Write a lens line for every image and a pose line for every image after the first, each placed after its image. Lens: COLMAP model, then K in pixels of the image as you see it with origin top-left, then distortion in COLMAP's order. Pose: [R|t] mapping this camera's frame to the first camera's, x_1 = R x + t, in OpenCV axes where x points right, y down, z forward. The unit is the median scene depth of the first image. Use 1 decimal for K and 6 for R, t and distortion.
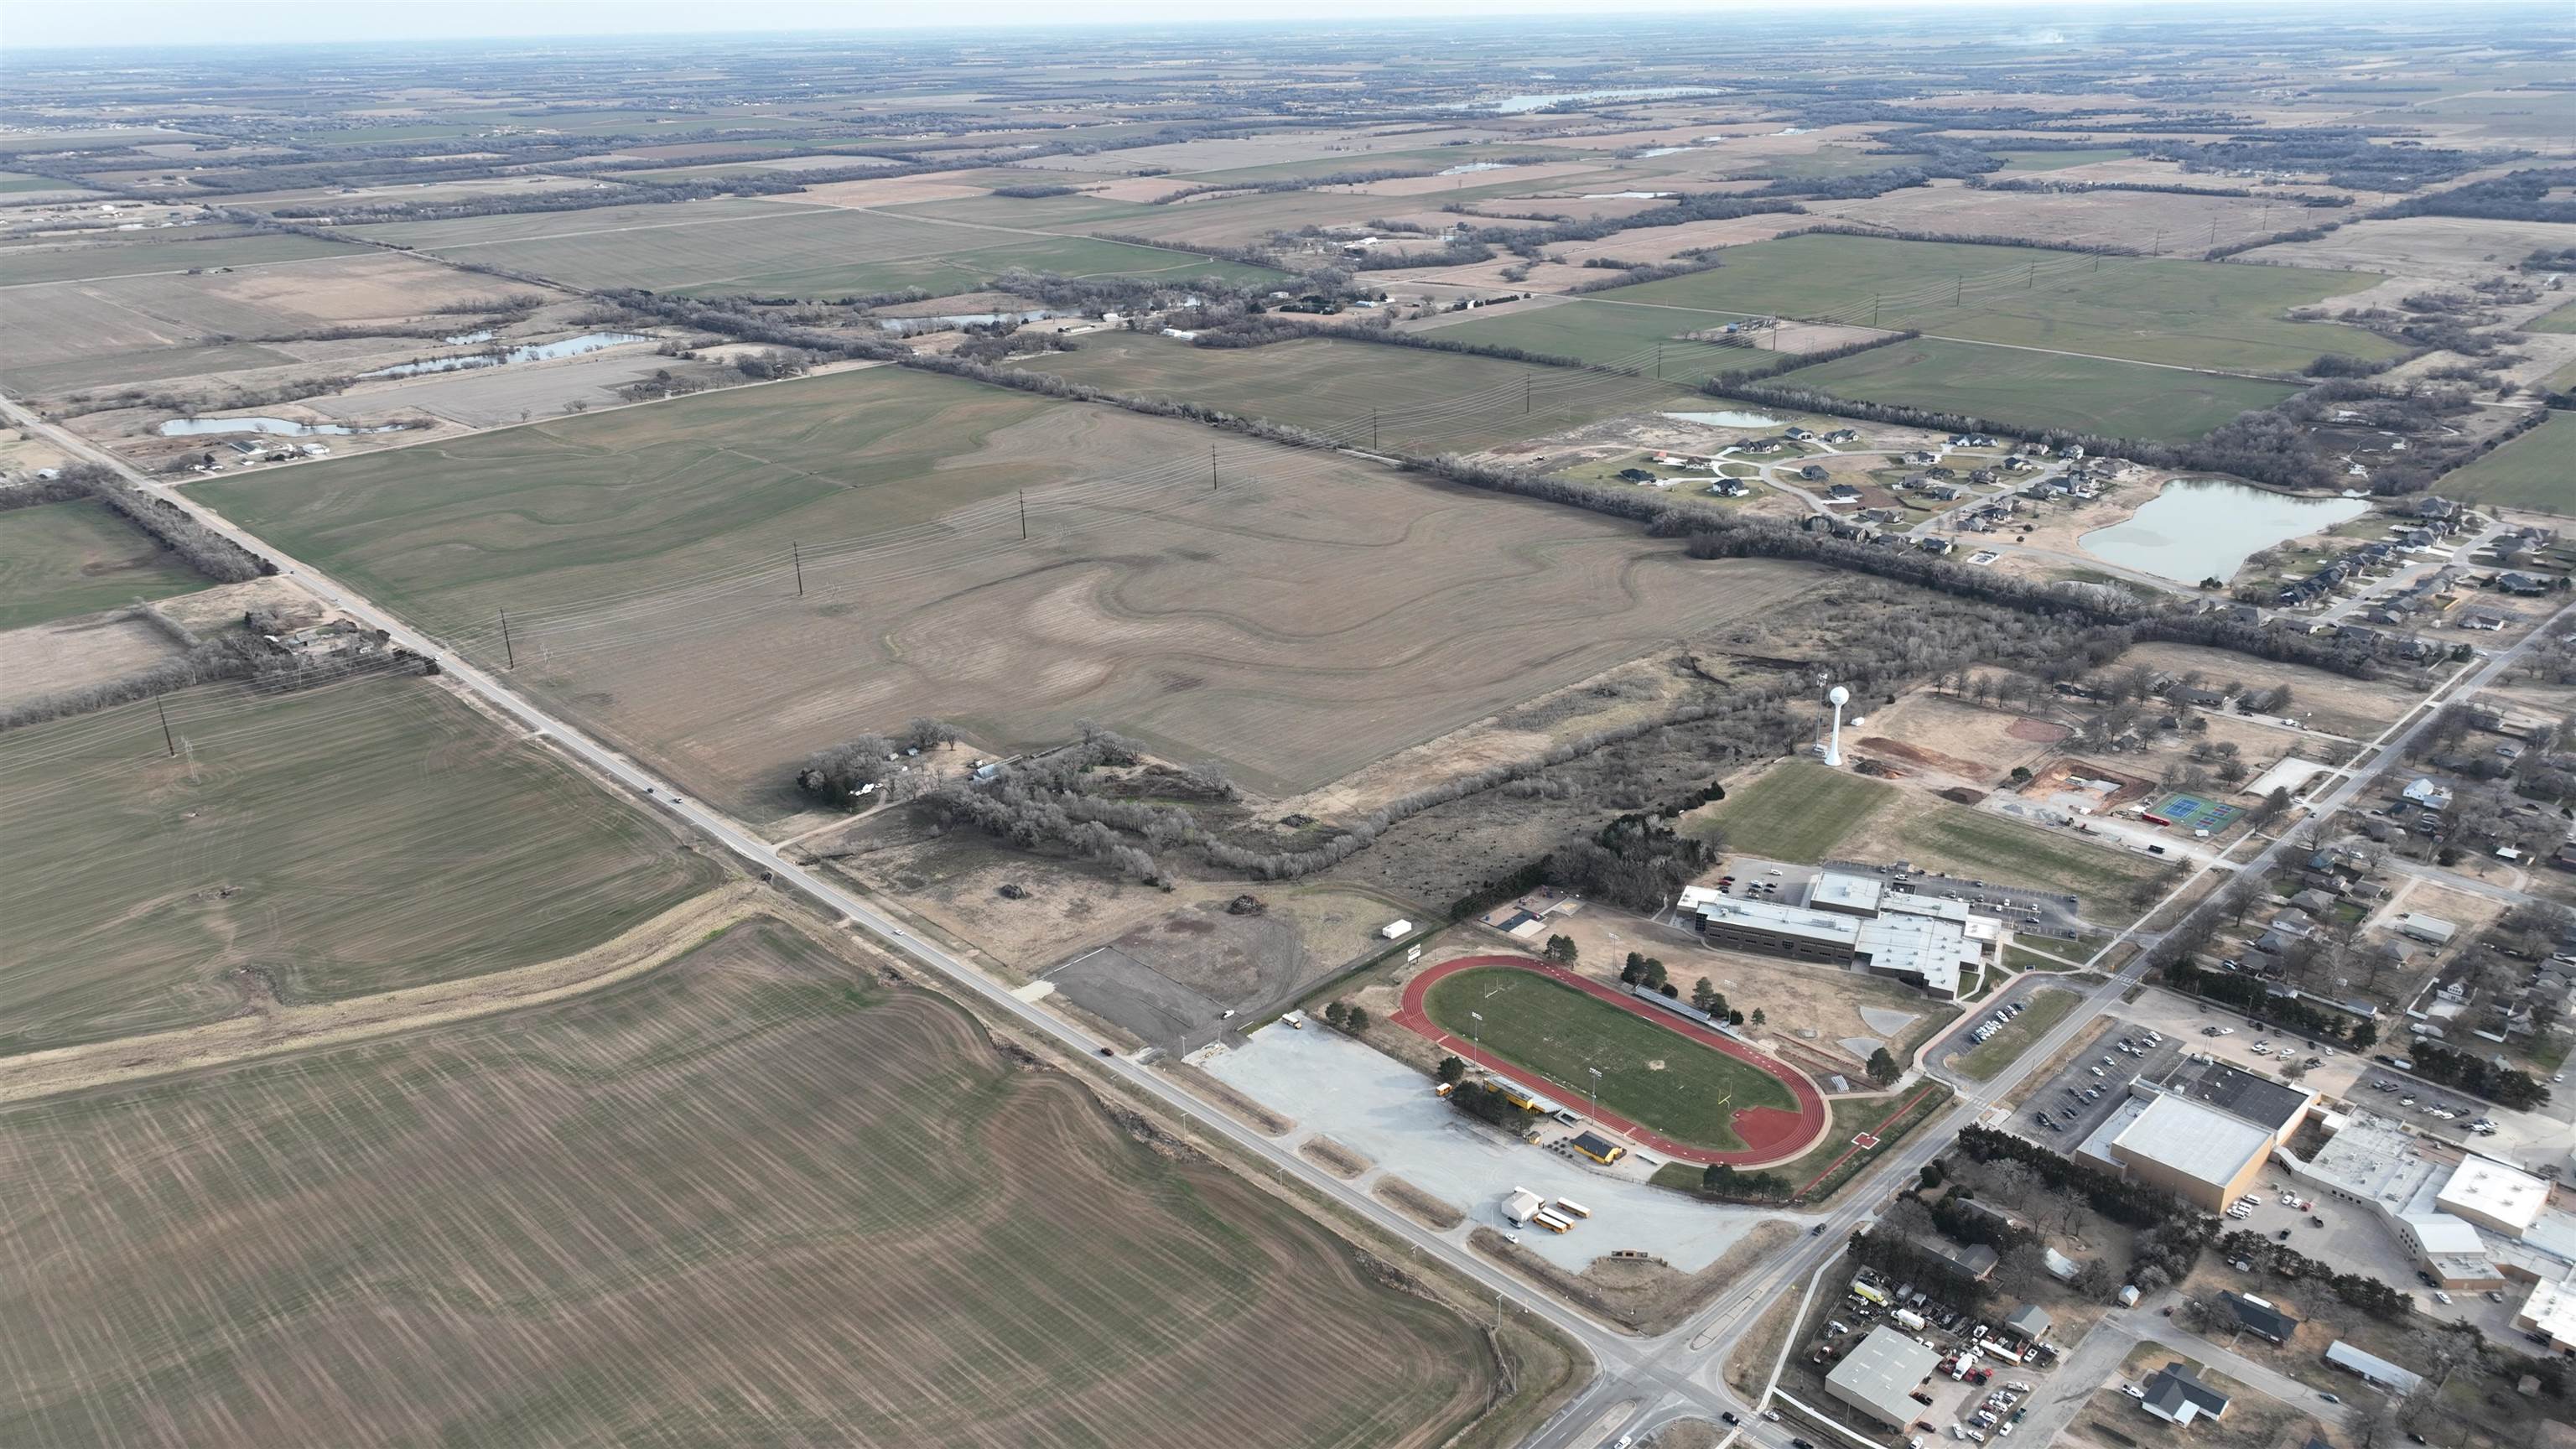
lens RADIAL K [[1807.8, 0, 1294.4], [0, 1807.8, 730.5], [0, 0, 1]] dist [-0.001557, 0.019056]
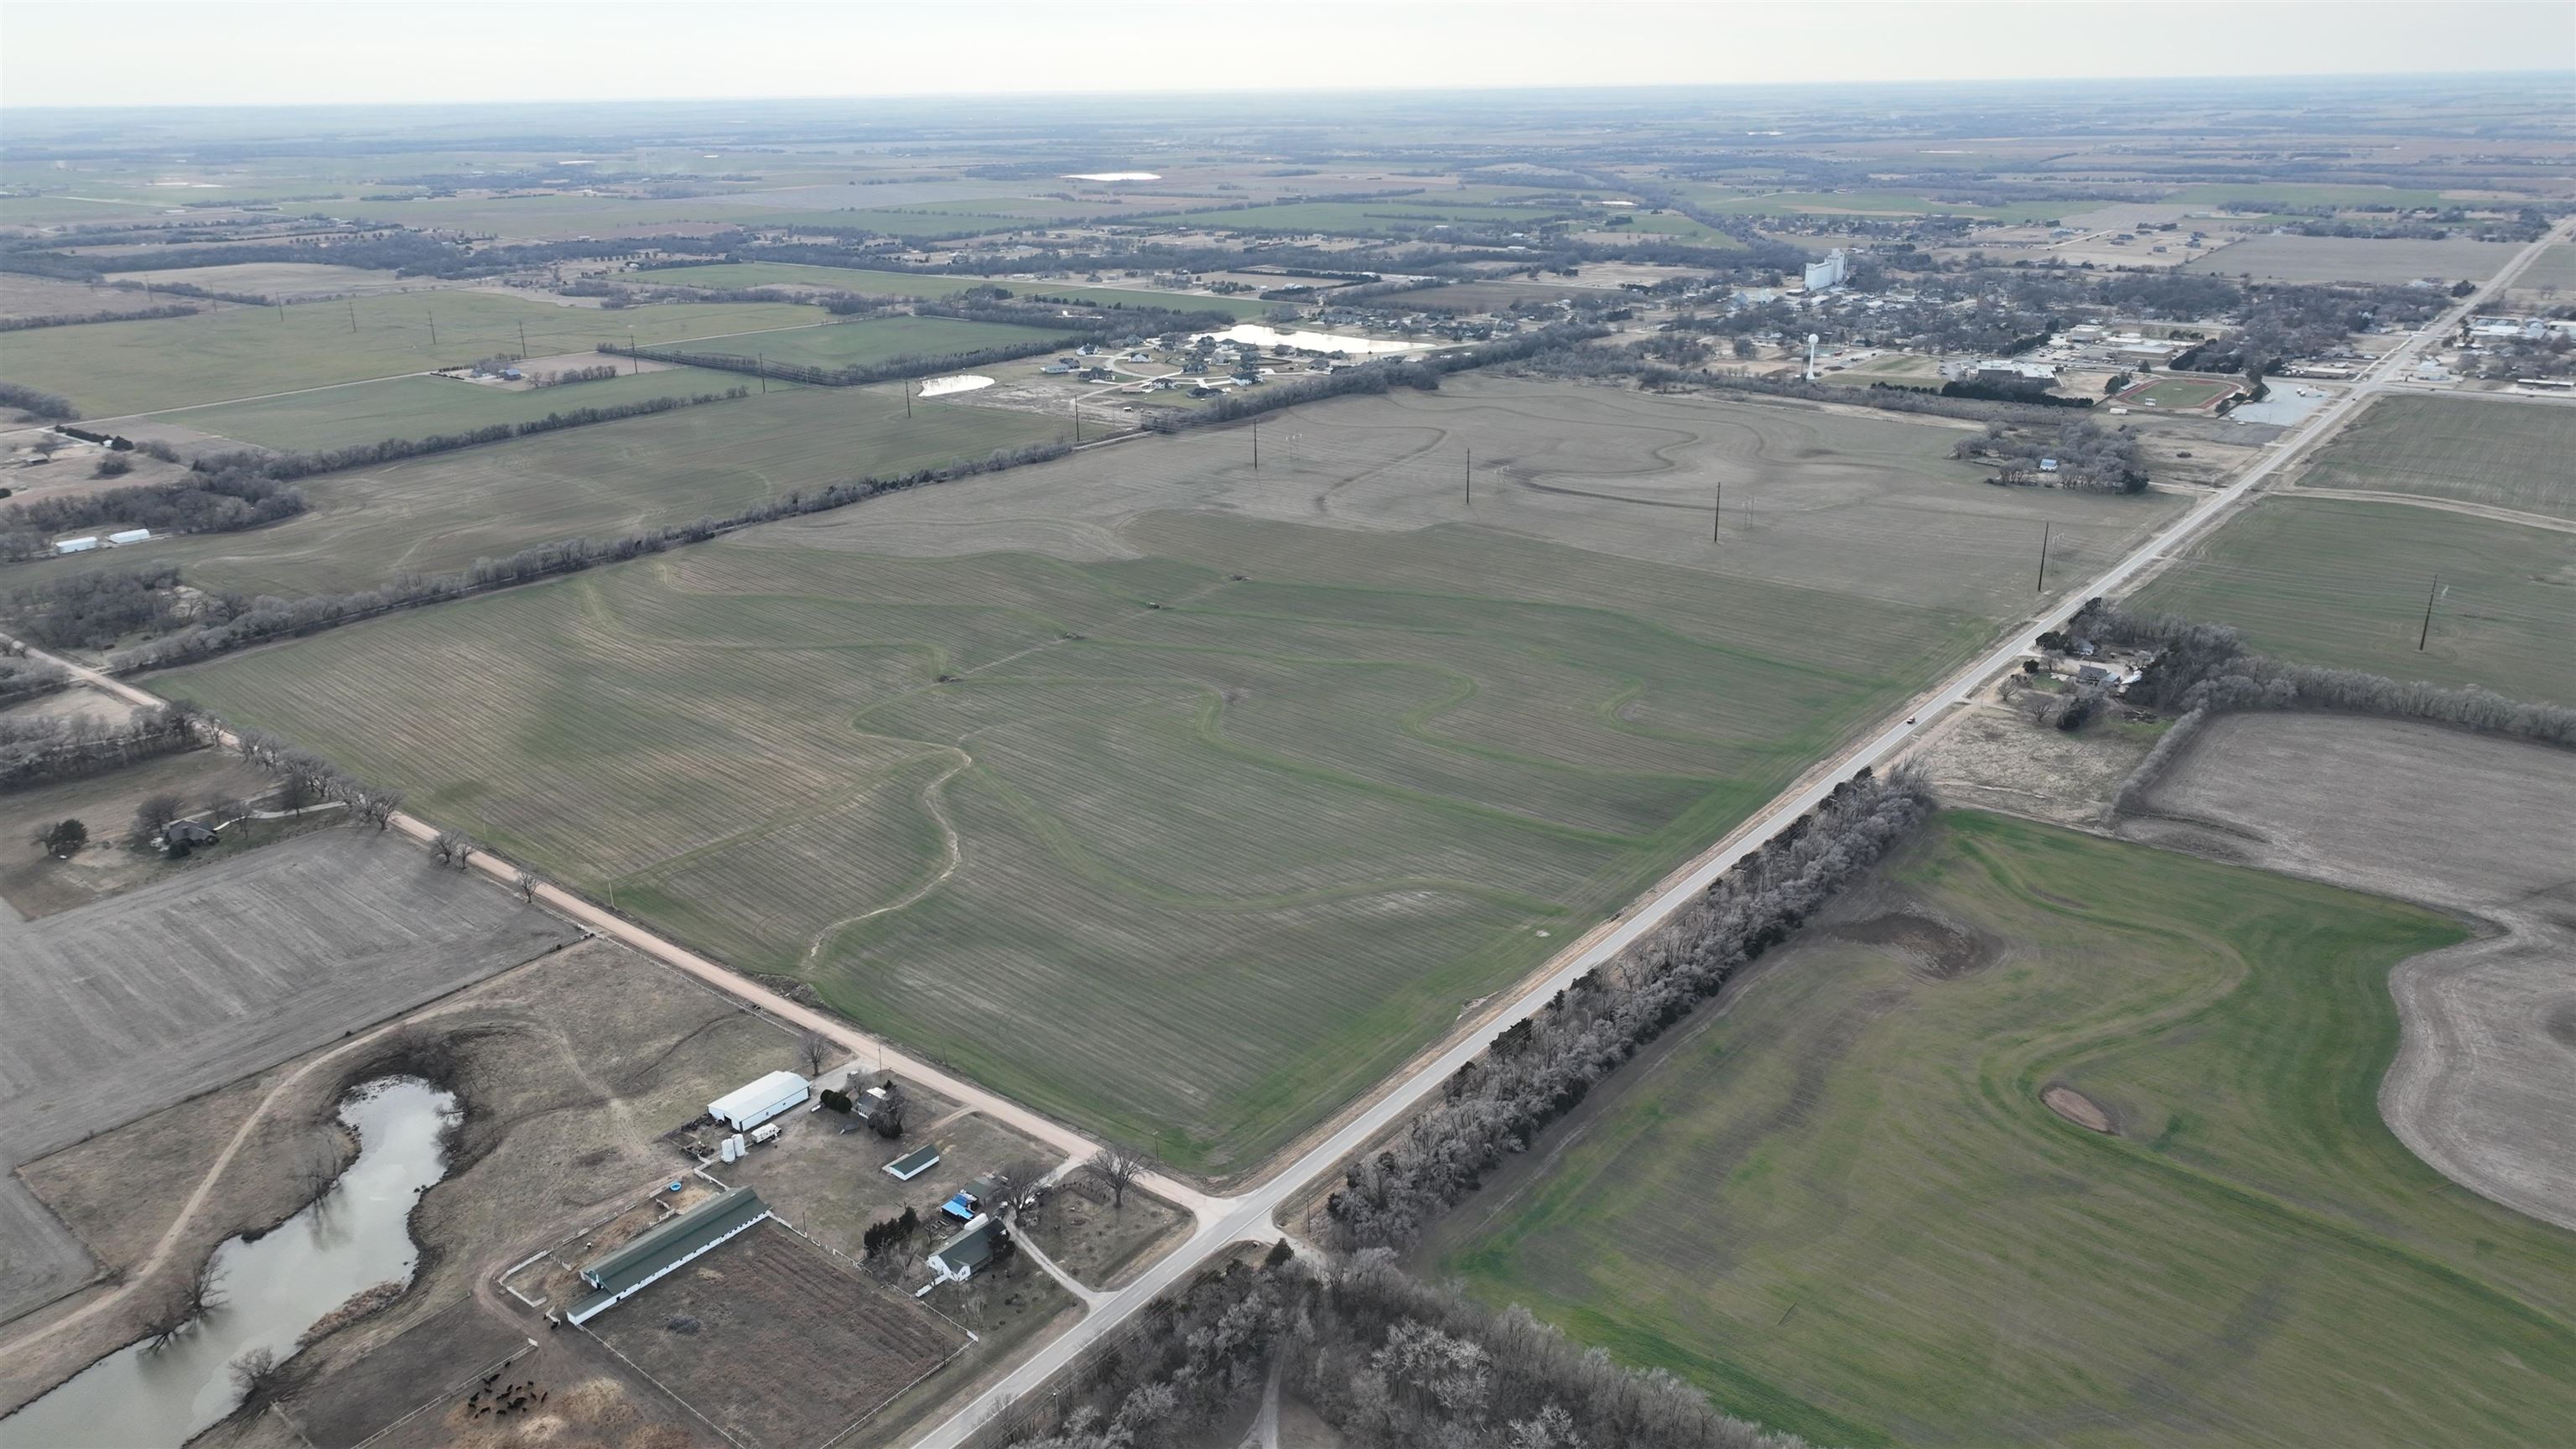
lens RADIAL K [[1807.8, 0, 1299.6], [0, 1807.8, 732.3], [0, 0, 1]] dist [-0.001557, 0.019056]
pose [[-0.128097, -0.317573, 0.939542, -1.244058], [0.385169, 0.857053, 0.342205, -0.423108], [-0.913912, 0.405718, 0.012533, 1.333487]]
